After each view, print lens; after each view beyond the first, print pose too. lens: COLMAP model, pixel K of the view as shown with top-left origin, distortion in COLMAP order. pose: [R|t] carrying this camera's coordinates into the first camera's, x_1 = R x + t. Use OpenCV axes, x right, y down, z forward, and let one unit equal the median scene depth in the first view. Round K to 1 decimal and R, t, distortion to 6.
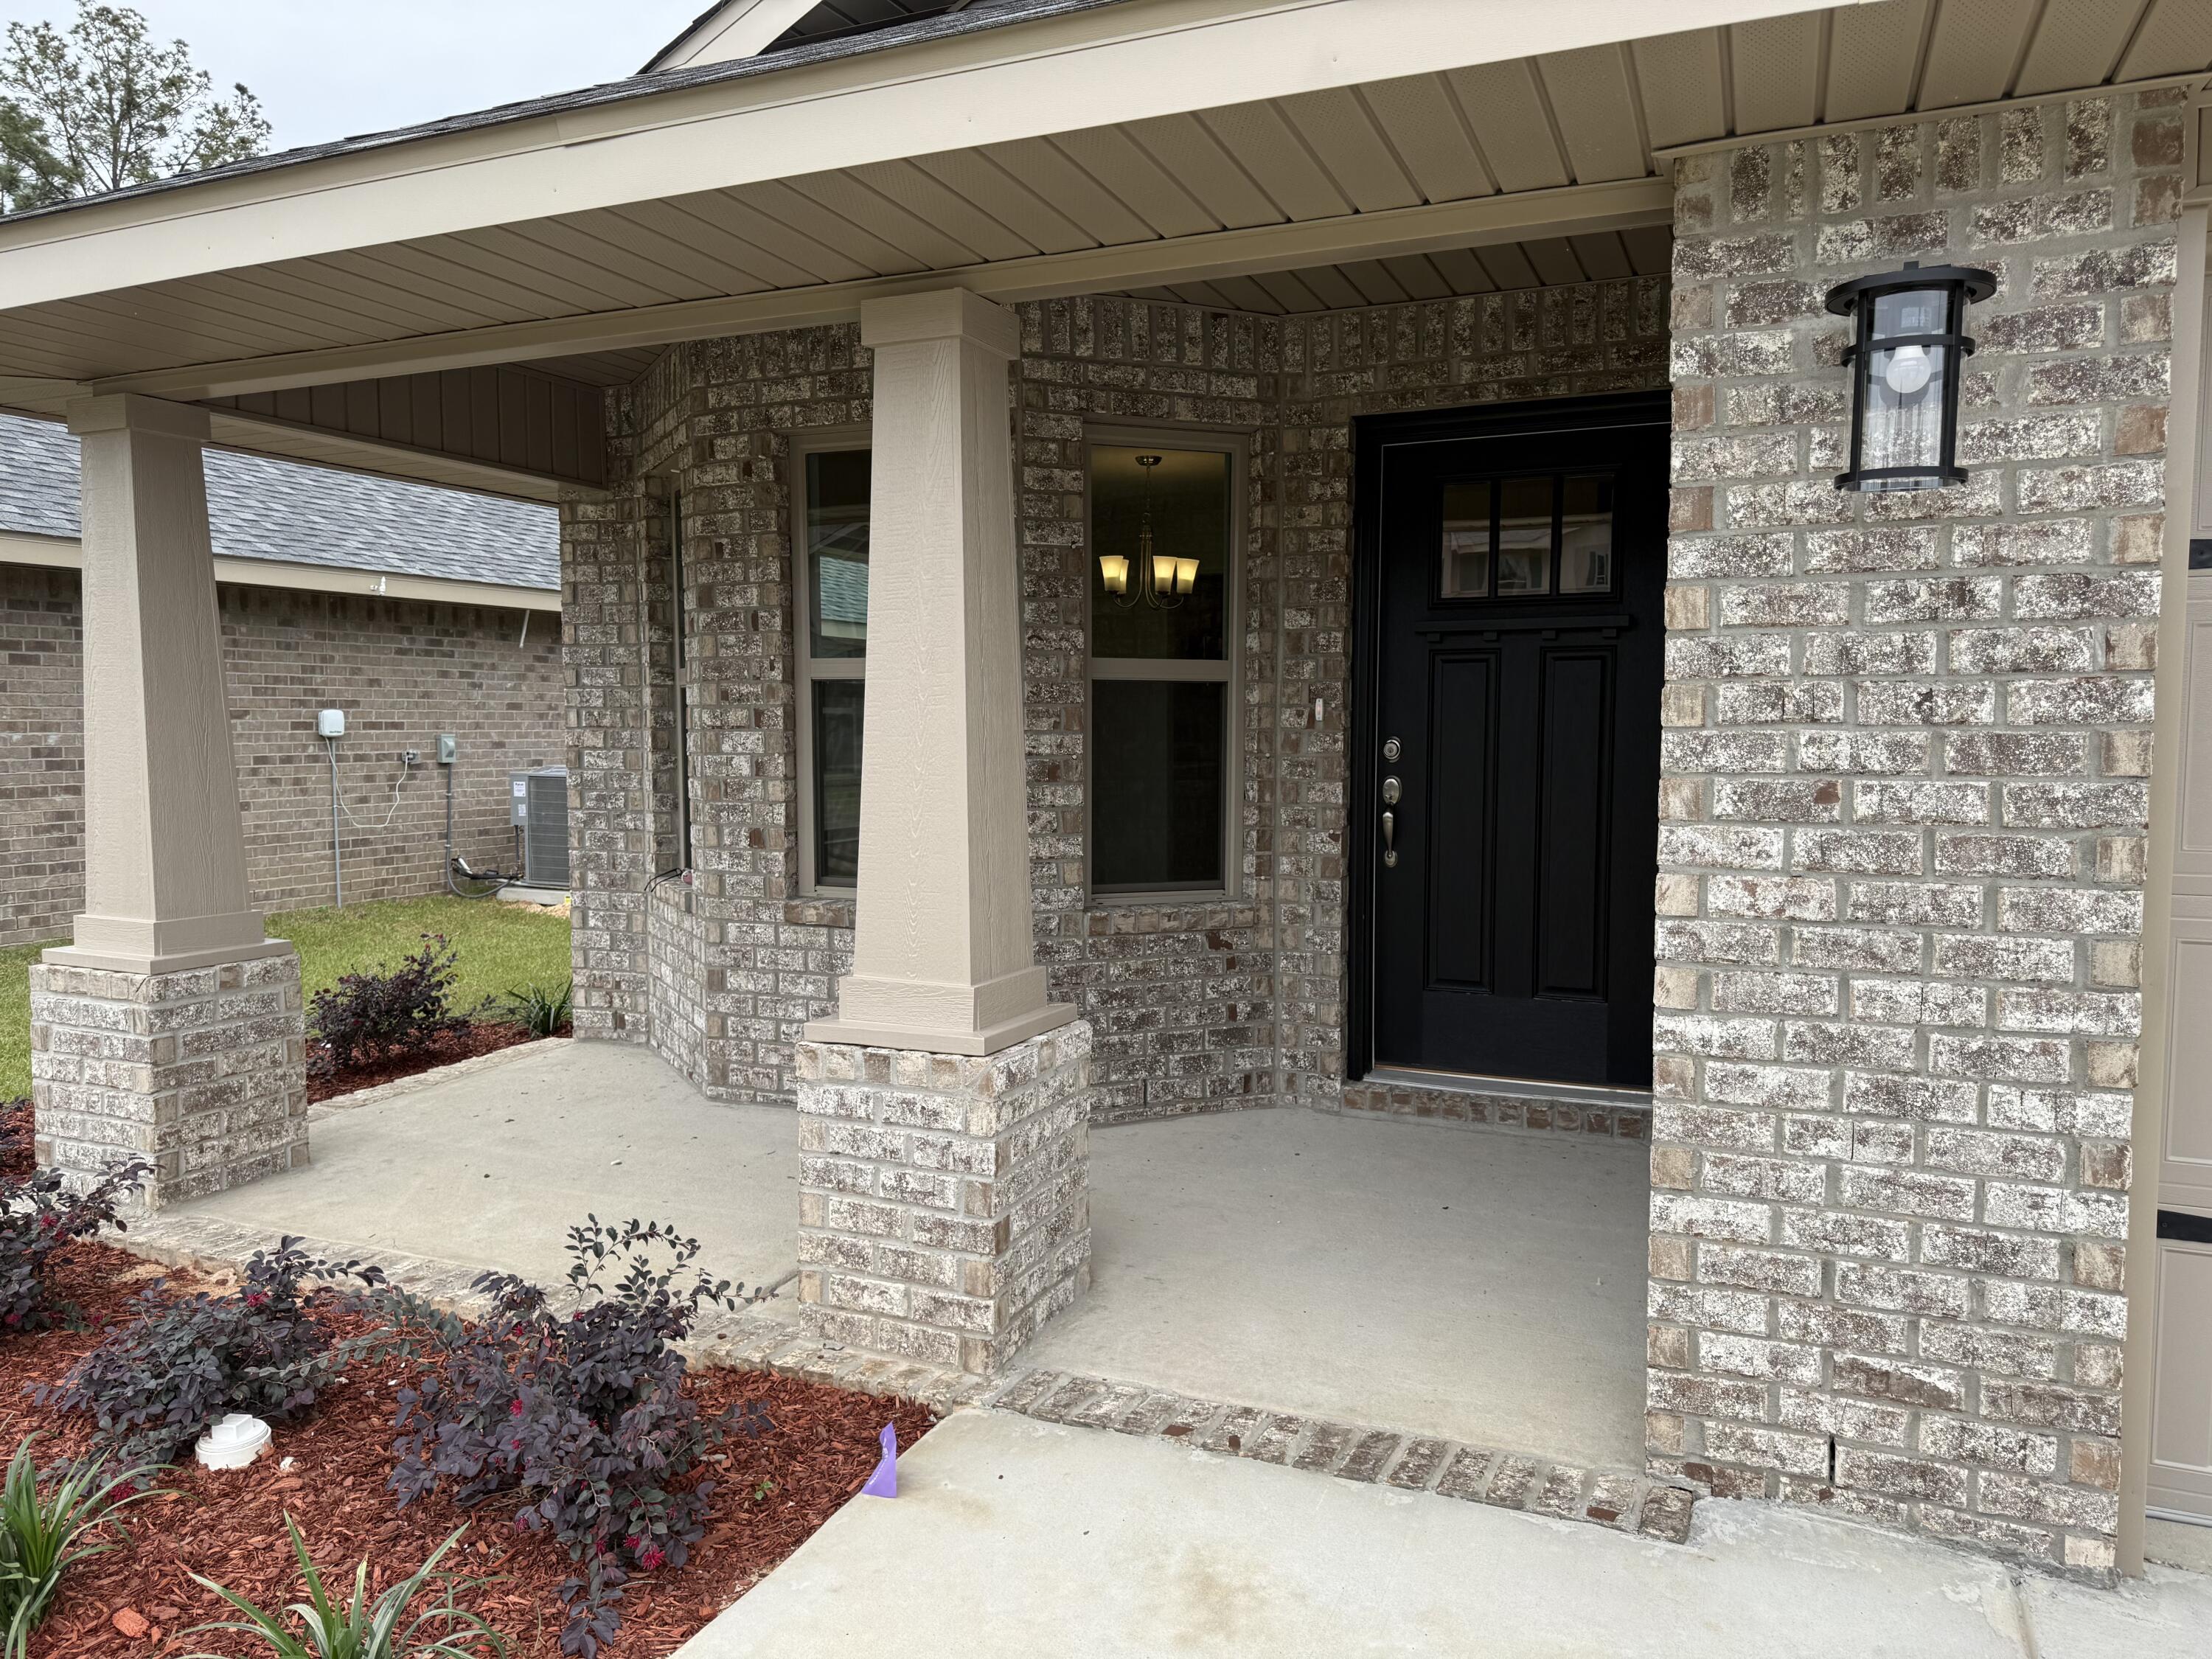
lens RADIAL K [[1537.2, 0, 1104.1], [0, 1537.2, 833.9], [0, 0, 1]] dist [0.027502, -0.003843]
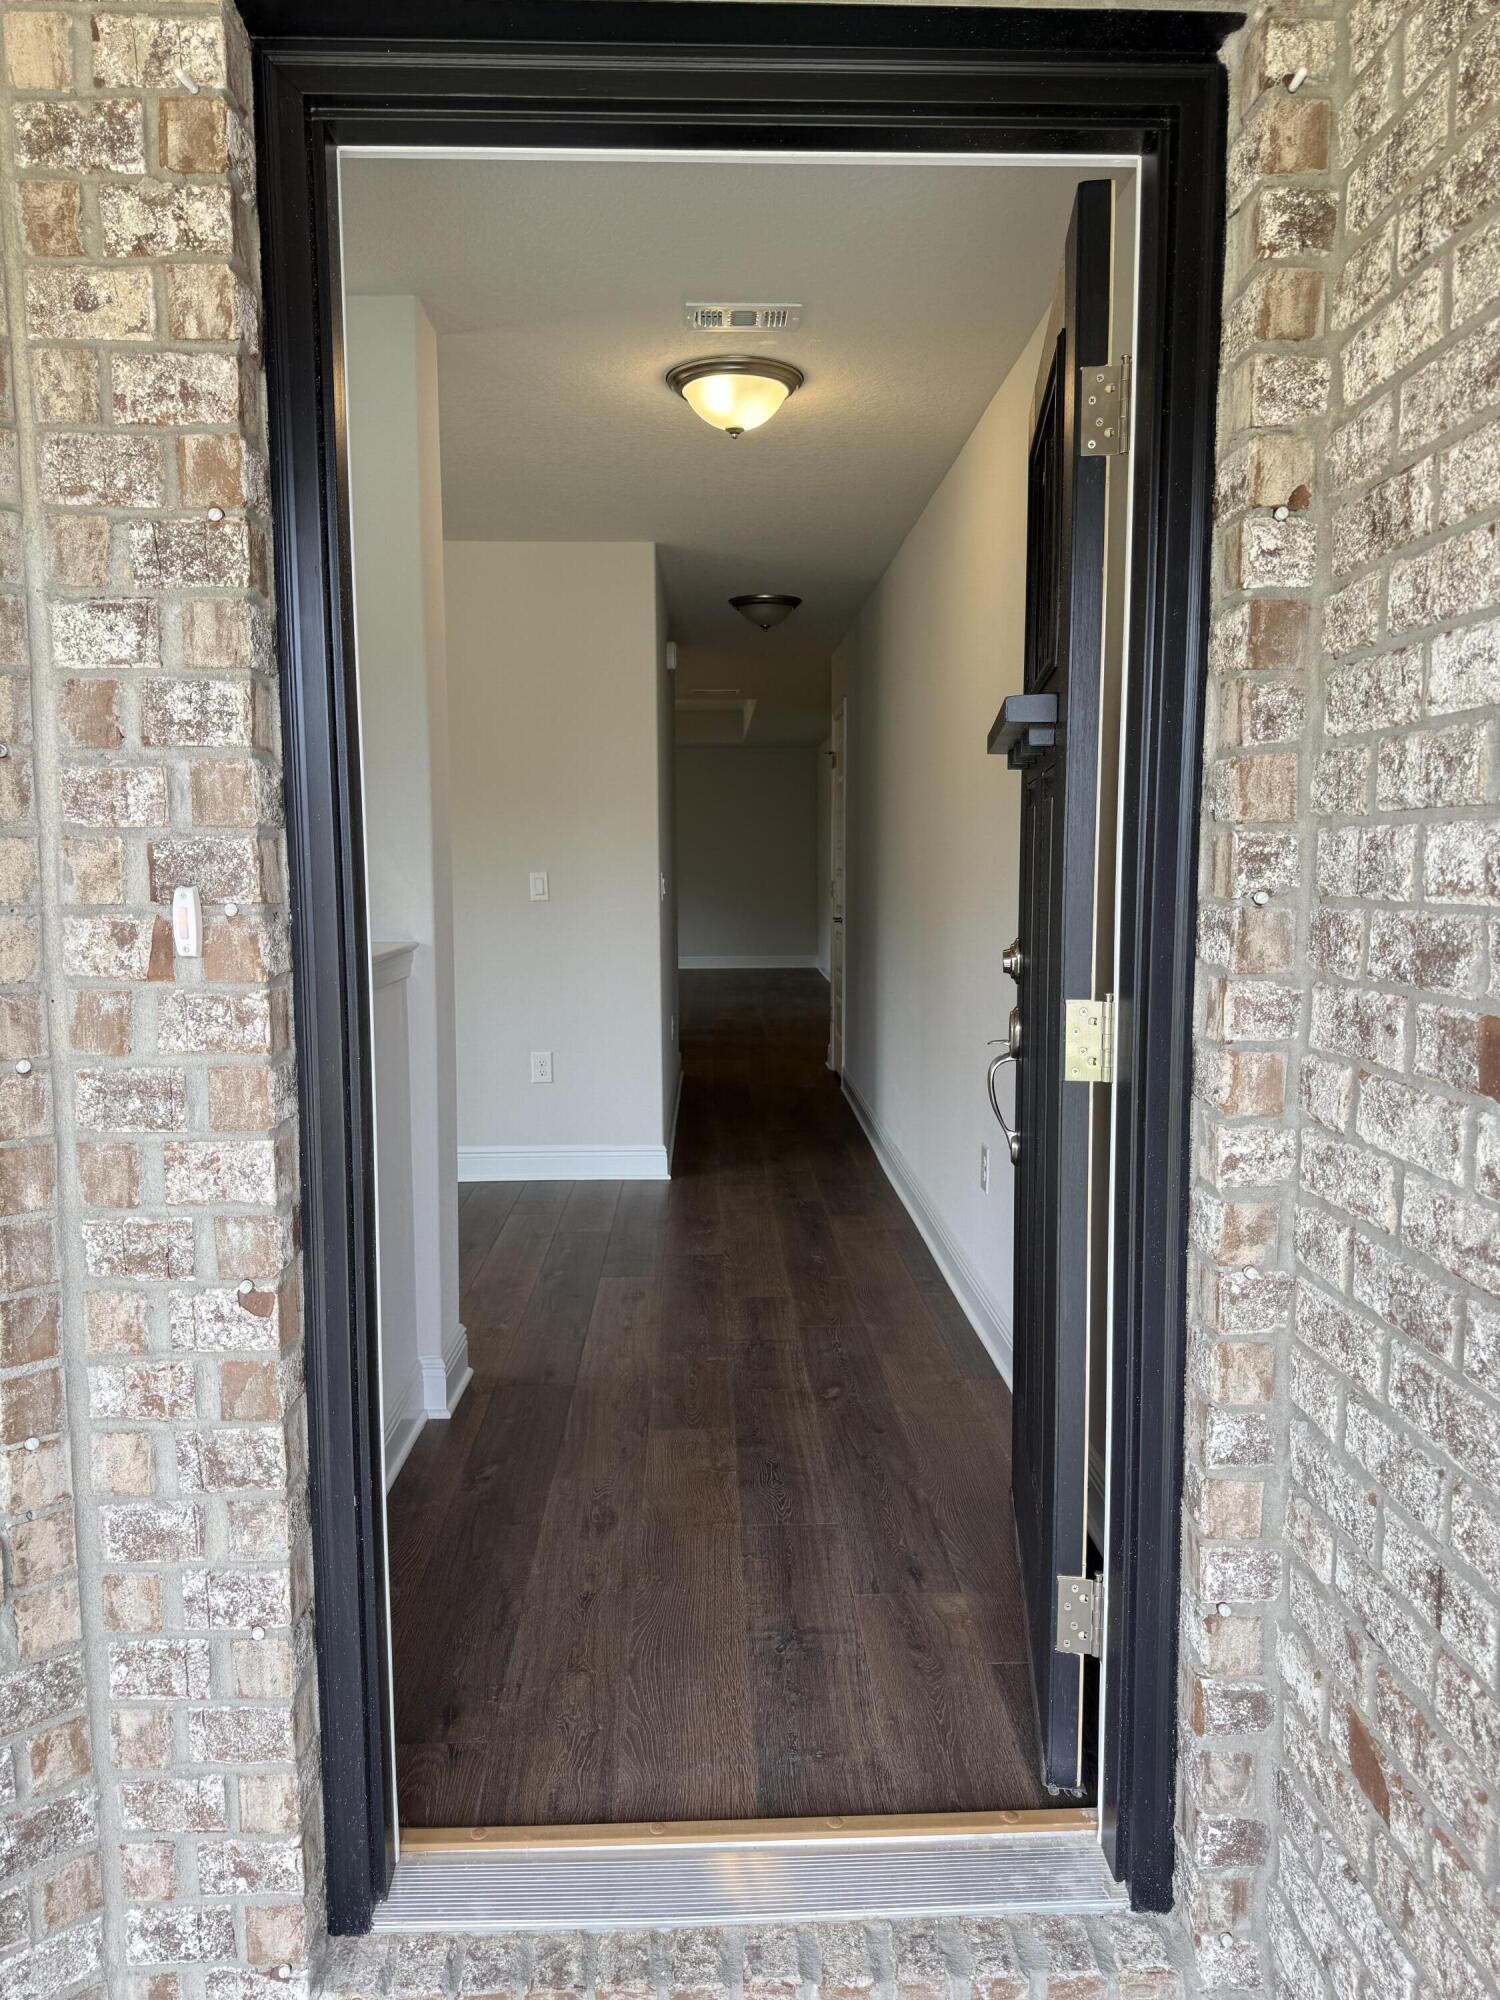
lens RADIAL K [[1389.8, 0, 747.1], [0, 1389.8, 1007.9], [0, 0, 1]] dist [0.027502, -0.003843]
pose [[0.902797, -0.053044, 0.426784, 0.119316], [0.038756, 0.998361, 0.042101, -0.070057], [-0.428318, -0.021469, 0.903373, 0.677577]]
